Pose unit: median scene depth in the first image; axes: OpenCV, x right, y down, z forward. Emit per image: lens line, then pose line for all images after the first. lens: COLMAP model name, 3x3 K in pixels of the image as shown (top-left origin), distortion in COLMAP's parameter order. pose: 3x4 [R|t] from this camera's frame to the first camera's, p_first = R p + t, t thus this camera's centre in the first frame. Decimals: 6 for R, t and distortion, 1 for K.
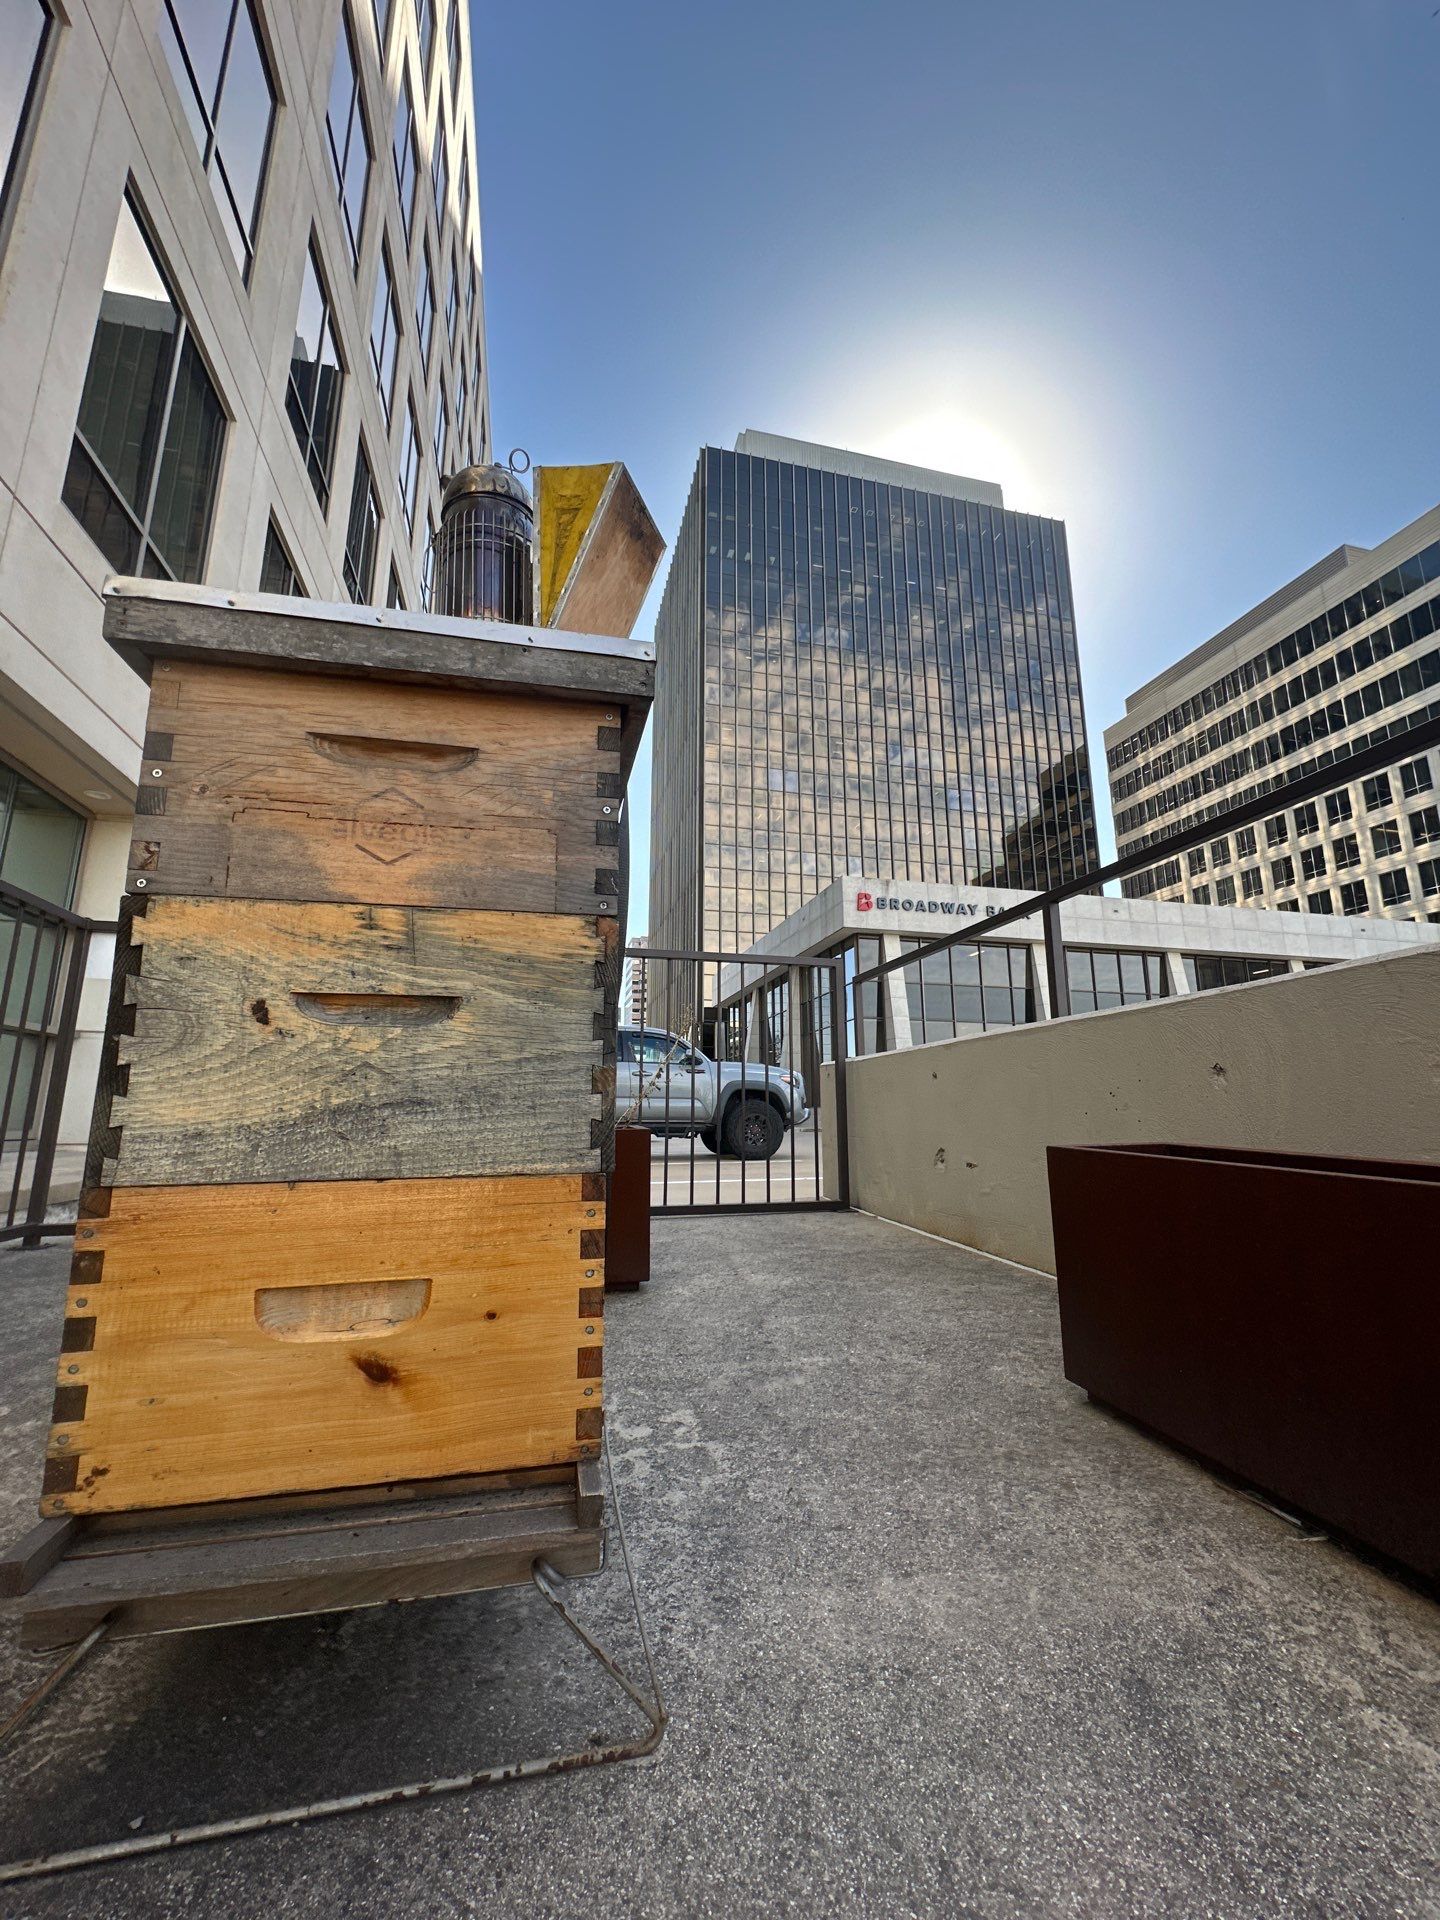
lens RADIAL K [[768.0, 0, 718.8], [0, 768.0, 964.4], [0, 0, 1]] dist [-0.001291, 0.000144]
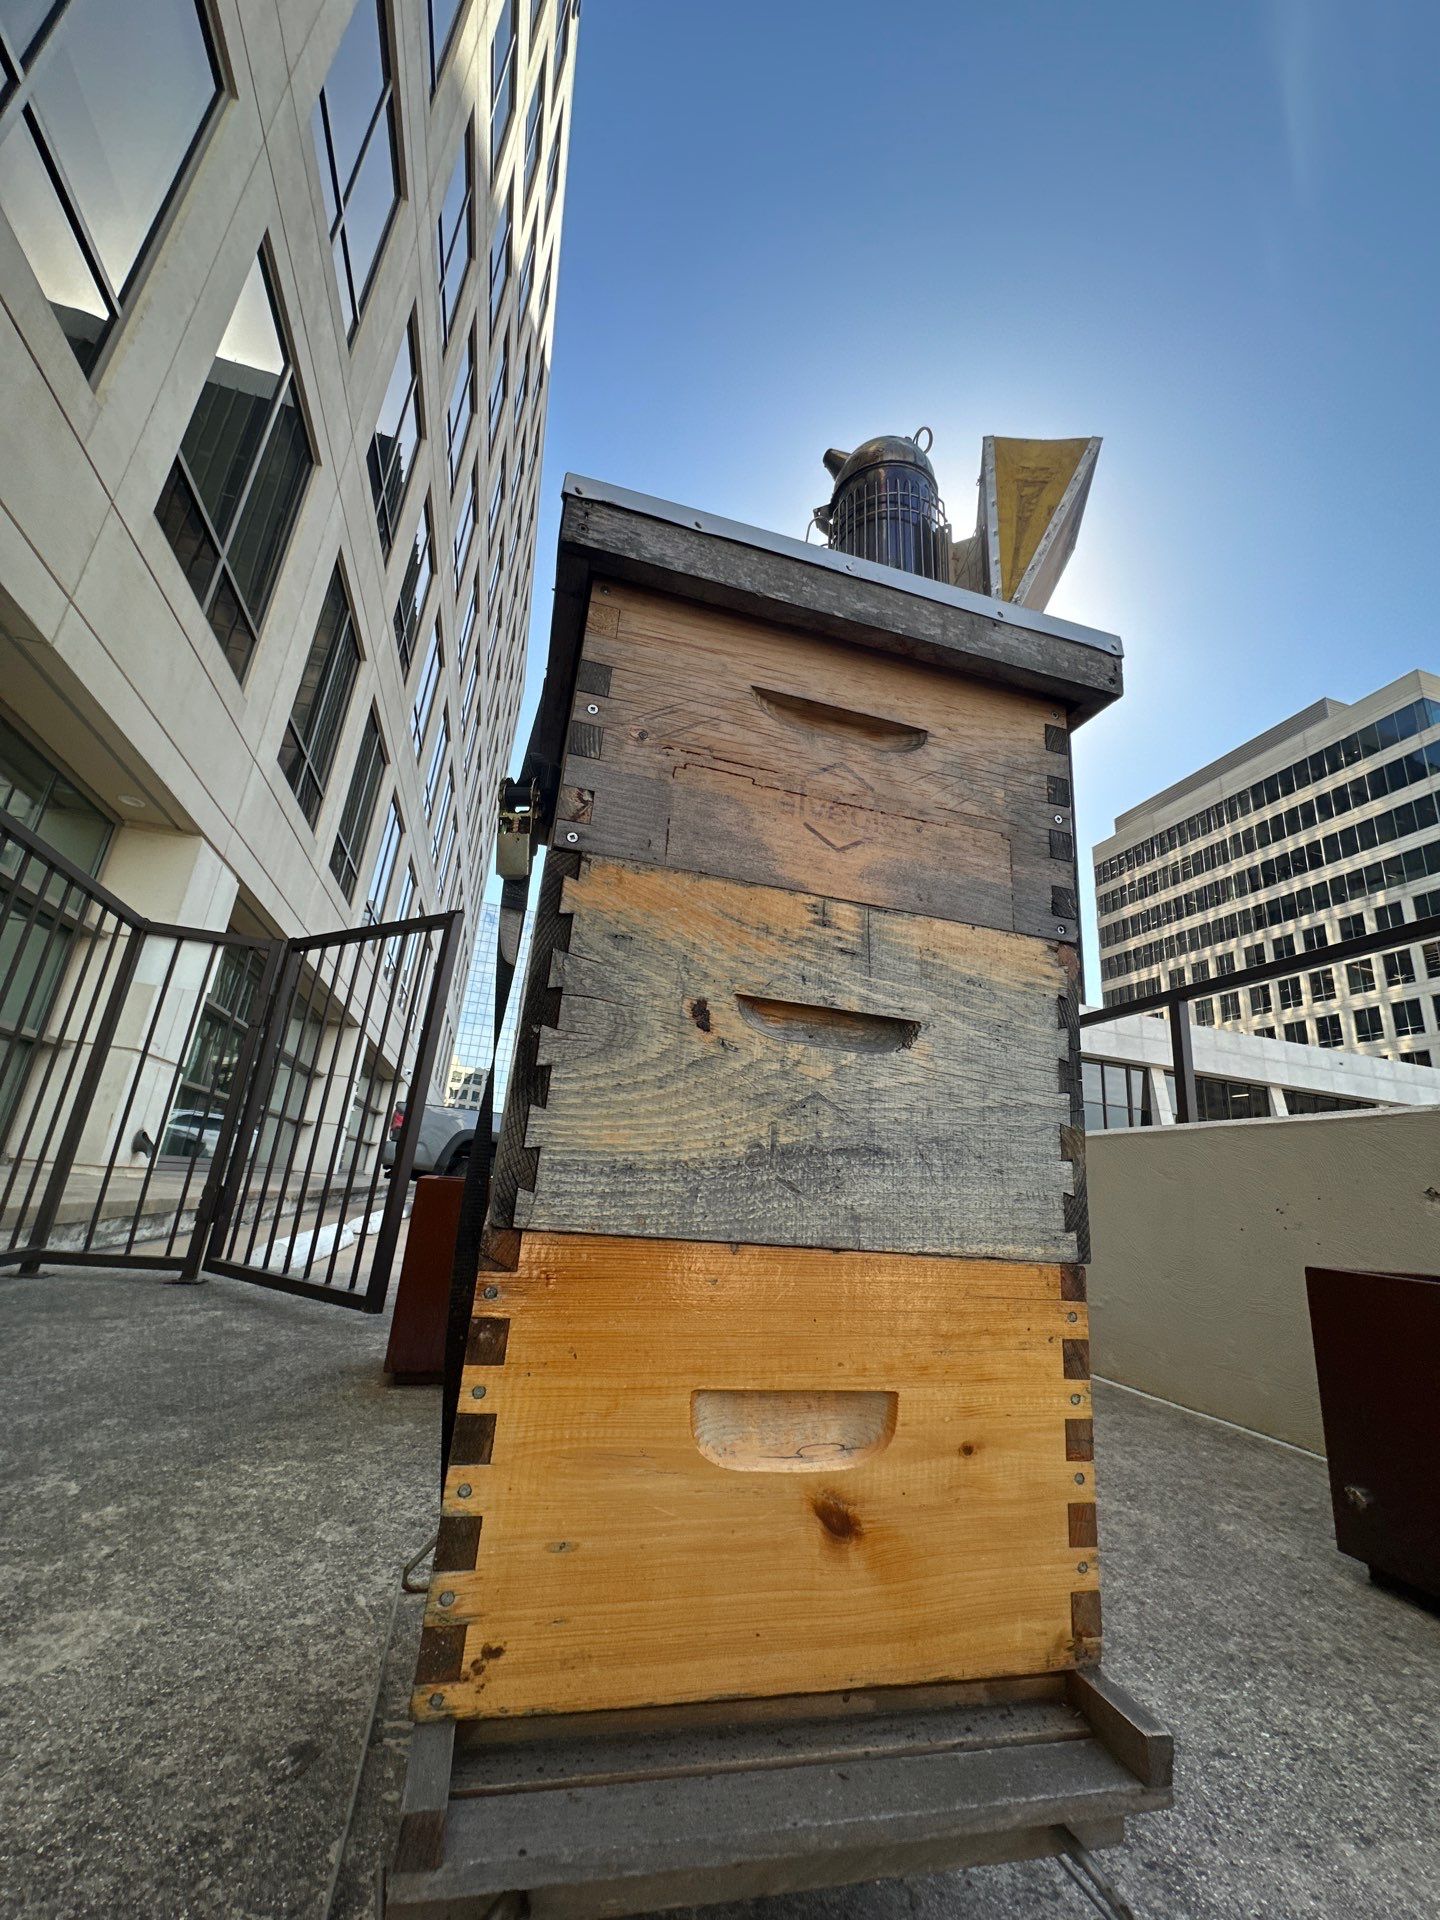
lens RADIAL K [[768.0, 0, 718.9], [0, 768.0, 963.4], [0, 0, 1]] dist [-0.001291, 0.000144]
pose [[0.995071, 0.097038, 0.020419, -0.535535], [-0.094594, 0.990667, -0.098136, 0.075751], [-0.029751, 0.095721, 0.994963, 0.195496]]
